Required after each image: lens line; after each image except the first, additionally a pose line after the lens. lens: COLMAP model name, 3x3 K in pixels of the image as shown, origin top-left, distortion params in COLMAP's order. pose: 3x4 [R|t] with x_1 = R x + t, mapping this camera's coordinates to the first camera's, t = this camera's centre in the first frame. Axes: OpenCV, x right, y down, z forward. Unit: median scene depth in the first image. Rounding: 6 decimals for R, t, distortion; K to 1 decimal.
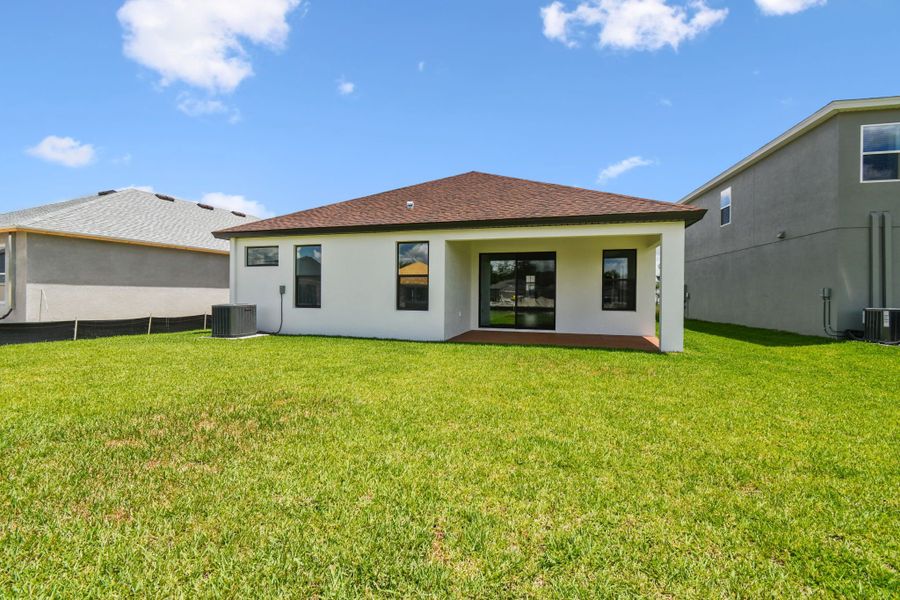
lens RADIAL K [[401.9, 0, 447.8], [0, 401.9, 299.2], [0, 0, 1]] dist [0.002510, 0.000086]
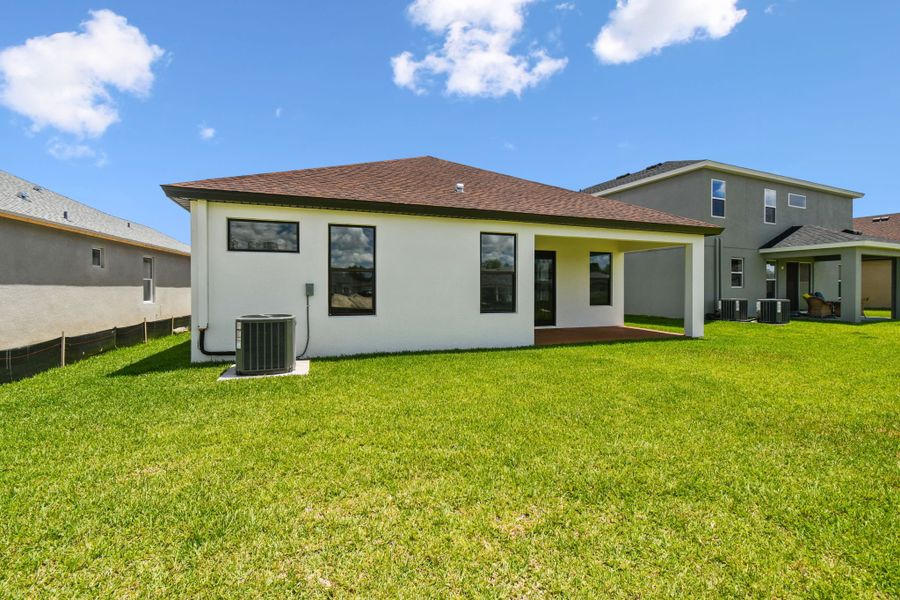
lens RADIAL K [[401.9, 0, 447.8], [0, 401.9, 299.2], [0, 0, 1]] dist [0.002510, 0.000086]
pose [[0.798281, -0.022816, 0.601853, -0.645683], [0.011448, 0.999676, 0.022713, -0.021108], [-0.602176, -0.011241, 0.798284, 0.352235]]
